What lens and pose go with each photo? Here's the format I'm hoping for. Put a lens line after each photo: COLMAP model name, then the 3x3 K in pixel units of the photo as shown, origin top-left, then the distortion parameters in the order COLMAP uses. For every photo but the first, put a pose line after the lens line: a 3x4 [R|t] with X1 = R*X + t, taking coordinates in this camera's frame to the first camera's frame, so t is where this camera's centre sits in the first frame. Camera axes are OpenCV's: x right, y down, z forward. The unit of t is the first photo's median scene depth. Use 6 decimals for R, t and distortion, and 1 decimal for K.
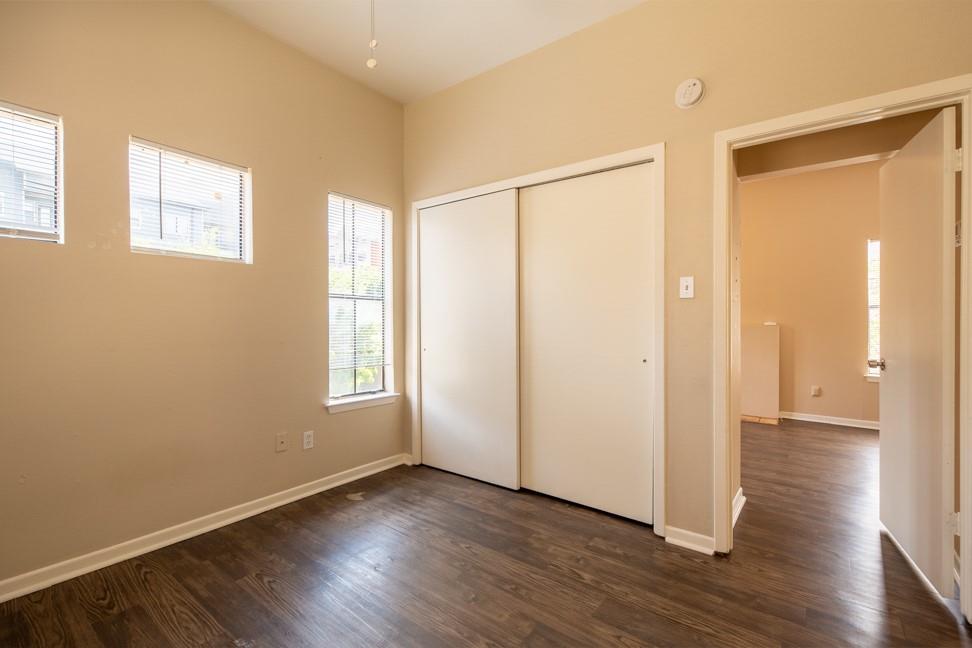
lens RADIAL K [[438.6, 0, 482.2], [0, 438.6, 324.3], [0, 0, 1]] dist [0.011333, -0.004329]
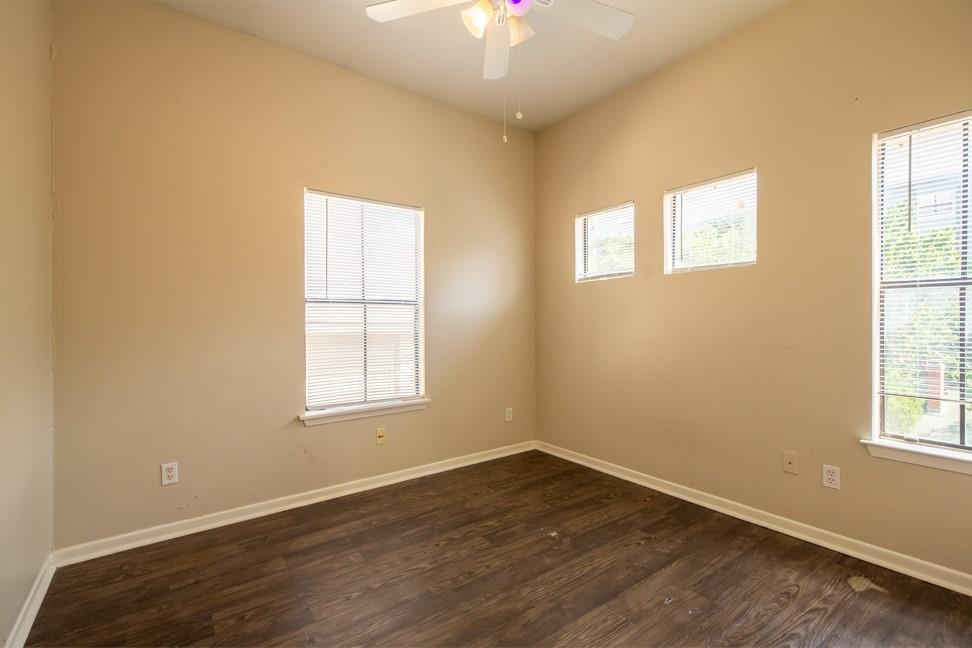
lens RADIAL K [[438.6, 0, 485.3], [0, 438.6, 325.7], [0, 0, 1]] dist [0.011333, -0.004329]
pose [[-0.305748, 0.006305, -0.952092, 0.663537], [0.007175, 0.999965, 0.004318, -0.013070], [0.952085, -0.005511, -0.305782, 0.827842]]
